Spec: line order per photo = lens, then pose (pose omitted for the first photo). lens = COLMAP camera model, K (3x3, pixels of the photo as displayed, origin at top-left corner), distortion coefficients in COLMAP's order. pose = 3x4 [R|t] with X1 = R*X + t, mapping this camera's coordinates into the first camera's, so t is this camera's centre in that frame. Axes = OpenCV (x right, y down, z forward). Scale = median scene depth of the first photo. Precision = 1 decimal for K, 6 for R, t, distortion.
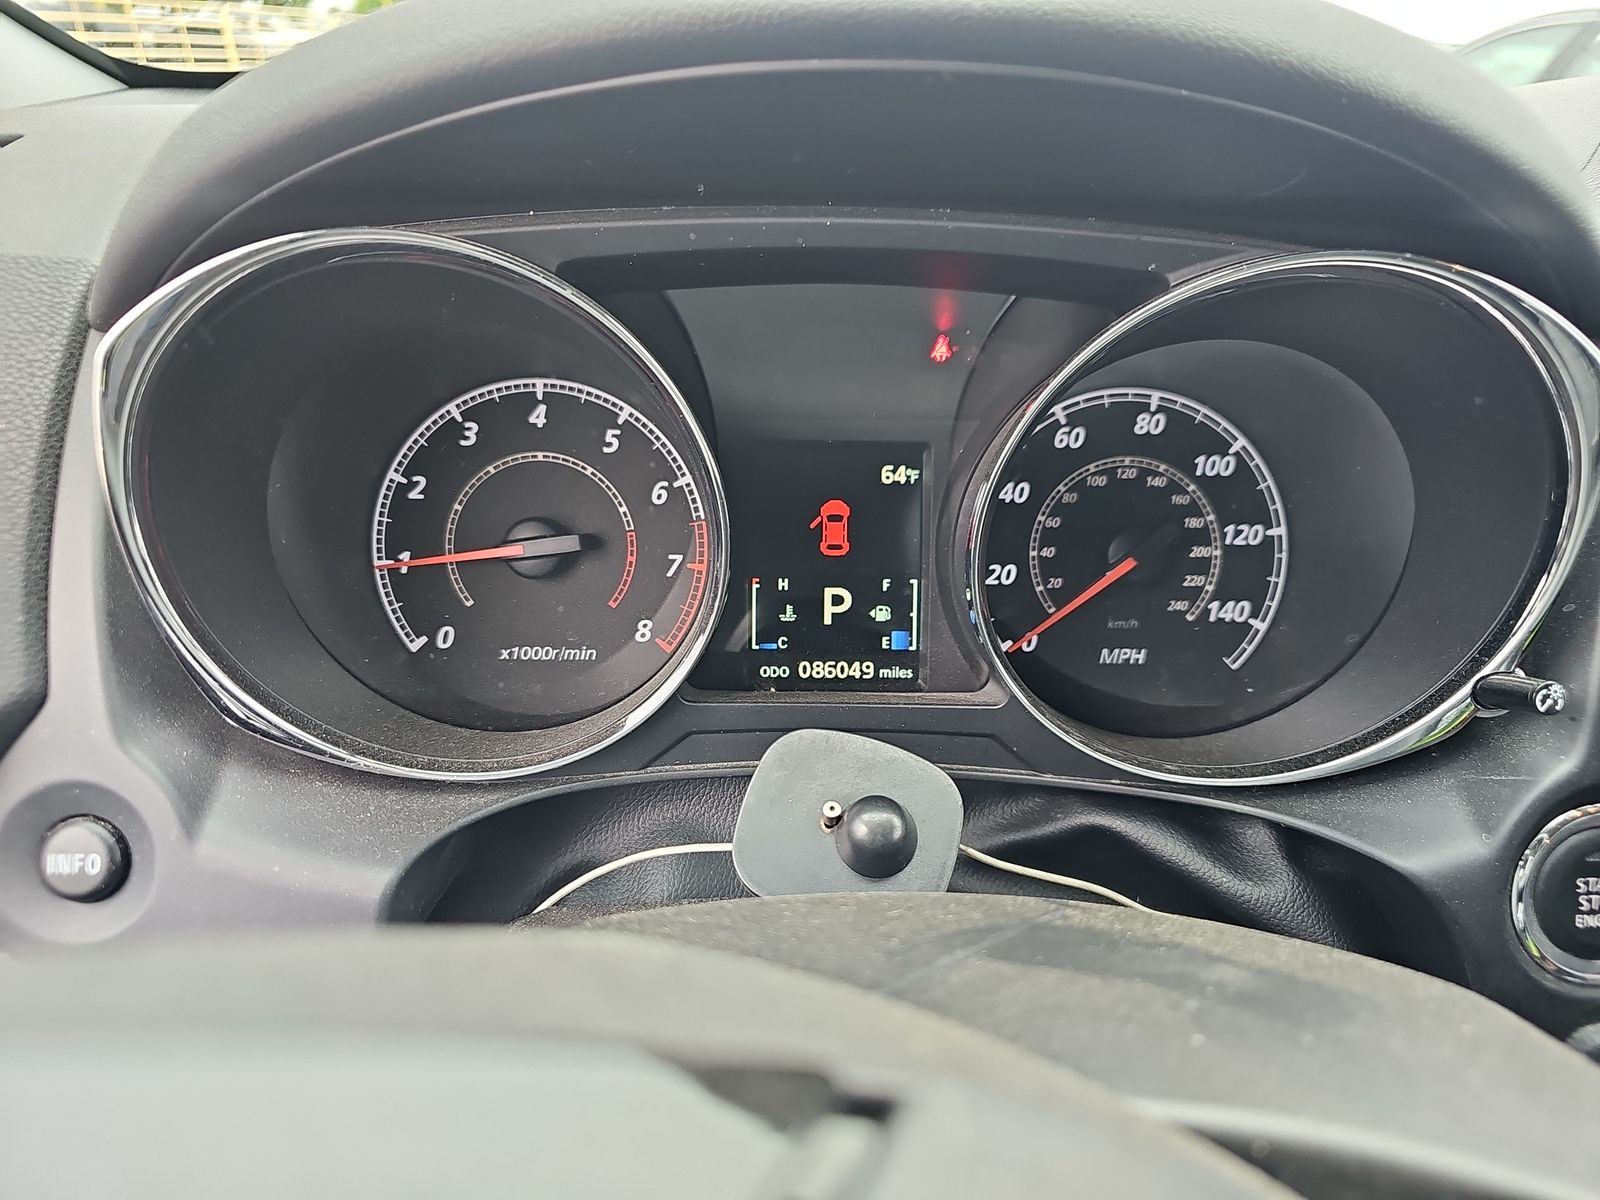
lens RADIAL K [[1095.9, 0, 793.8], [0, 1095.9, 608.7], [0, 0, 1]] dist [0.005916, 0.000442]
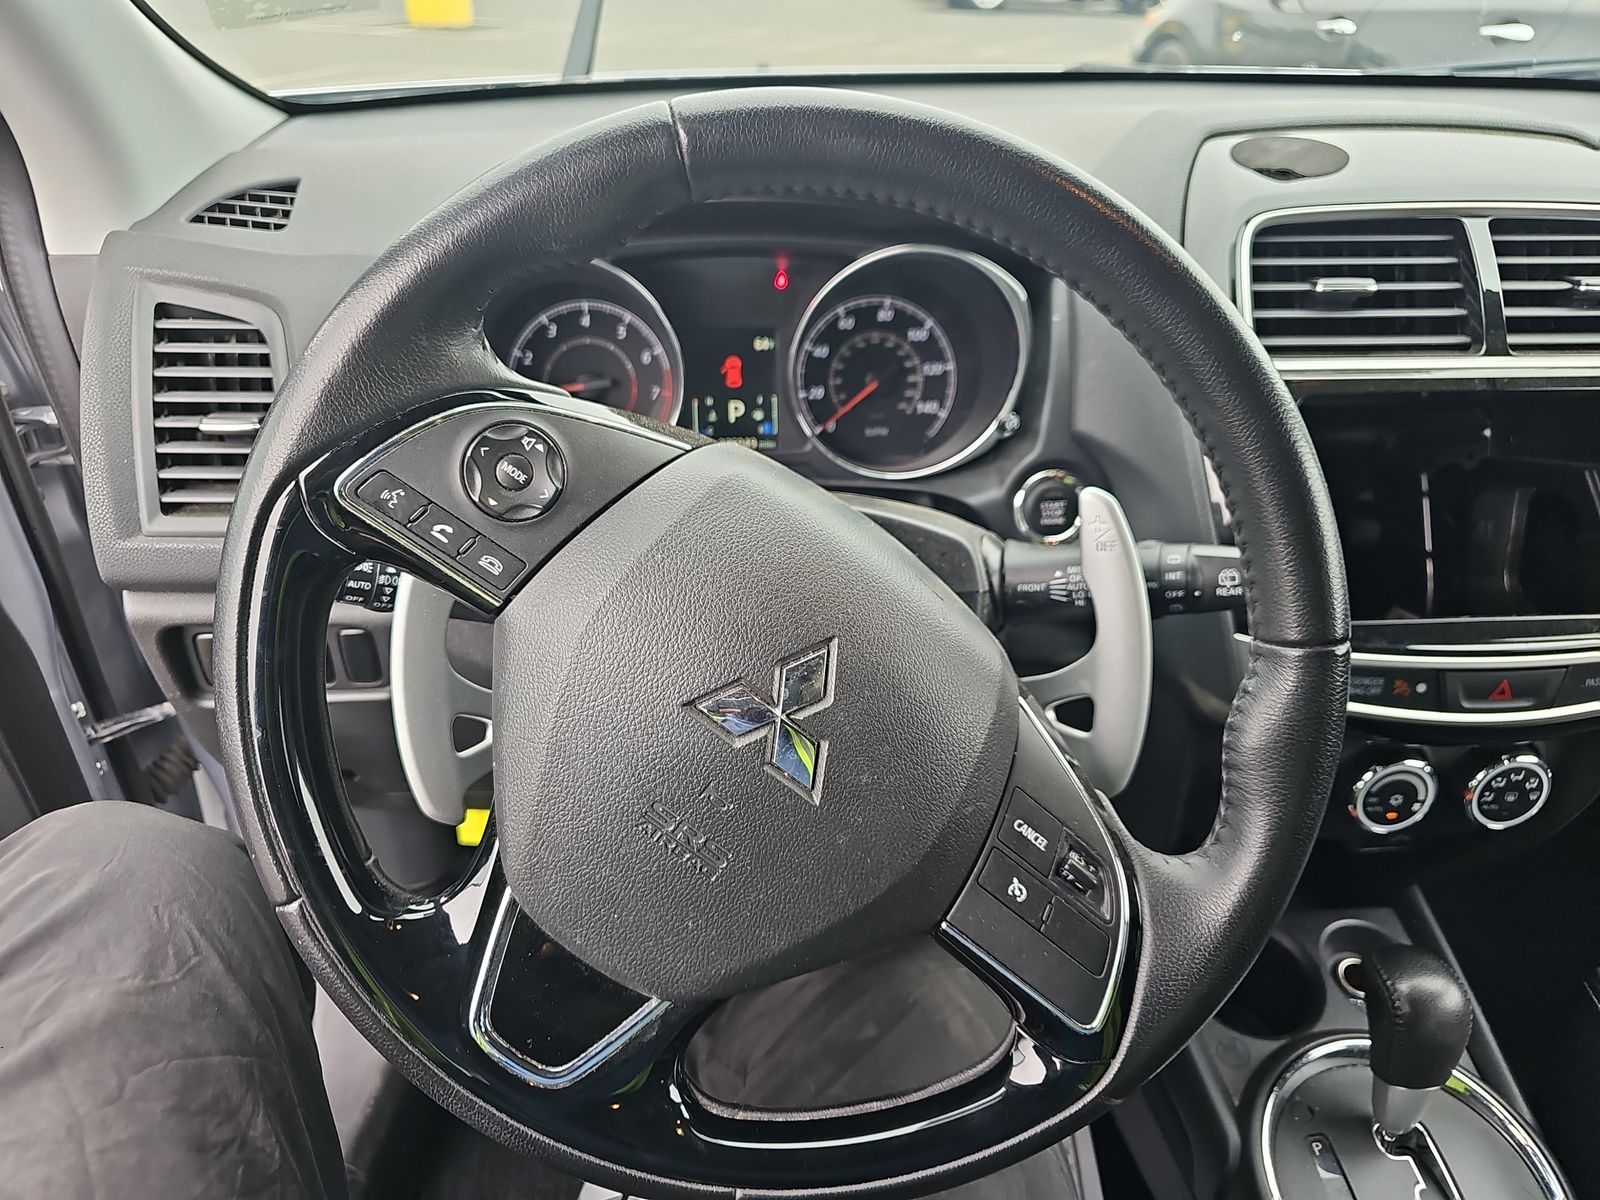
lens RADIAL K [[1095.9, 0, 770.1], [0, 1095.9, 640.8], [0, 0, 1]] dist [0.005916, 0.000442]
pose [[0.998594, -0.041305, 0.033218, 0.016914], [0.036994, 0.991927, 0.121293, 0.177172], [-0.037960, -0.119894, 0.992061, -1.088479]]
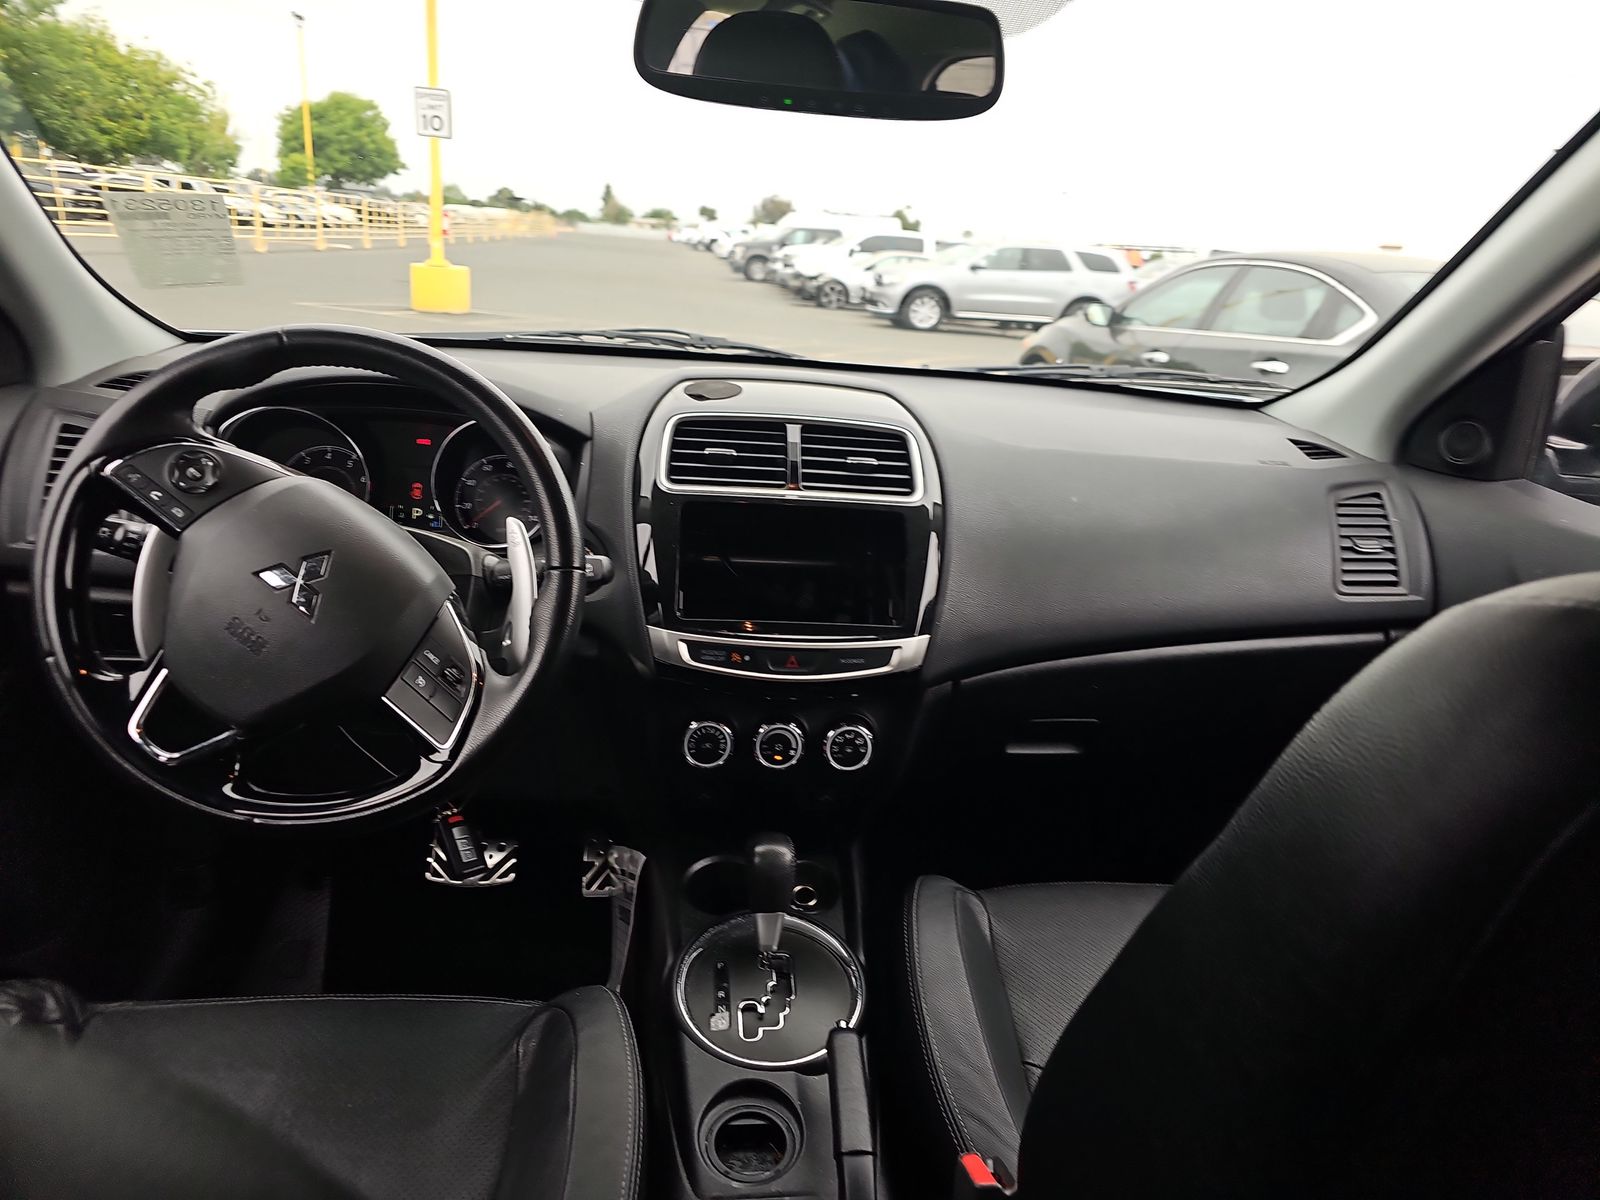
lens RADIAL K [[1067.6, 0, 810.7], [0, 1067.6, 589.4], [0, 0, 1]] dist [0.008729, 0.003078]
pose [[0.991697, 0.019014, 0.127184, 0.844391], [-0.000147, 0.989175, -0.146738, 0.726513], [-0.128597, 0.145501, 0.980965, -2.416489]]
